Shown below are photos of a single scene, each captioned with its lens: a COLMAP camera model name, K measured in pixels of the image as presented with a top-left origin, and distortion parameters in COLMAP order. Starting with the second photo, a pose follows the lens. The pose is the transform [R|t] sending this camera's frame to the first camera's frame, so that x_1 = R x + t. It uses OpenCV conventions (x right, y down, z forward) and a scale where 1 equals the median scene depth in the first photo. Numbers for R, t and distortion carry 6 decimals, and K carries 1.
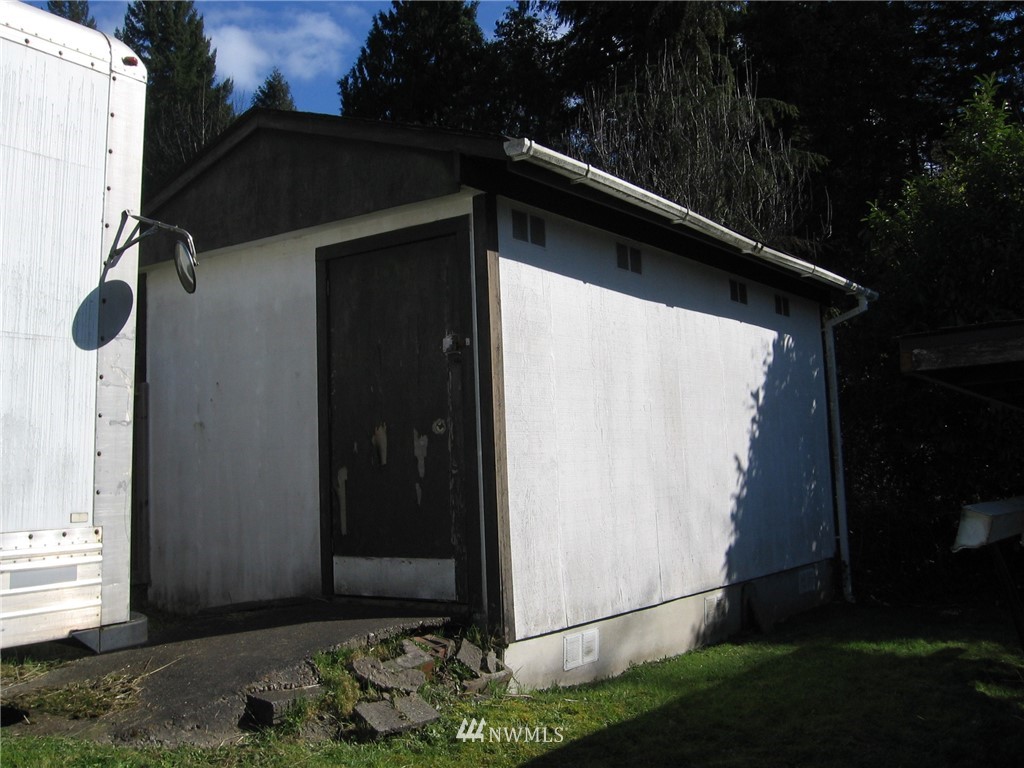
lens RADIAL K [[1059.5, 0, 511.2], [0, 1059.5, 383.6], [0, 0, 1]] dist [-0.105626, 0.000000]
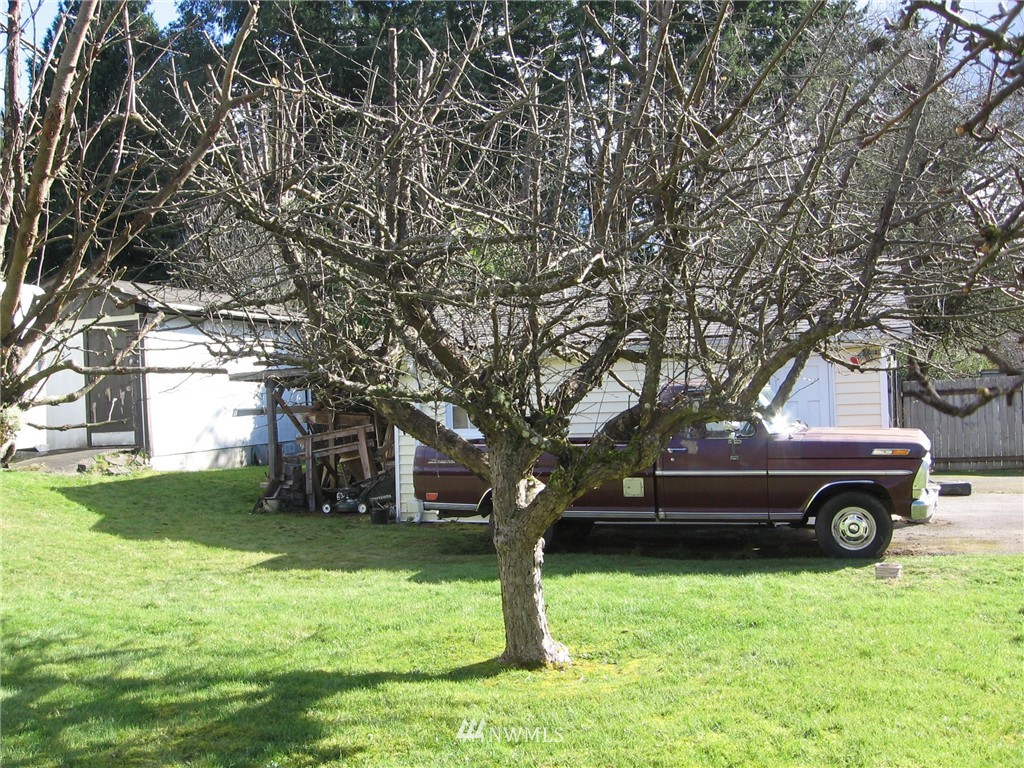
lens RADIAL K [[1059.5, 0, 512.6], [0, 1059.5, 384.5], [0, 0, 1]] dist [-0.105626, 0.000000]
pose [[0.956120, -0.005468, 0.292926, 0.112113], [-0.014476, 0.997723, 0.065873, -0.193176], [-0.292619, -0.067223, 0.953863, -2.280417]]
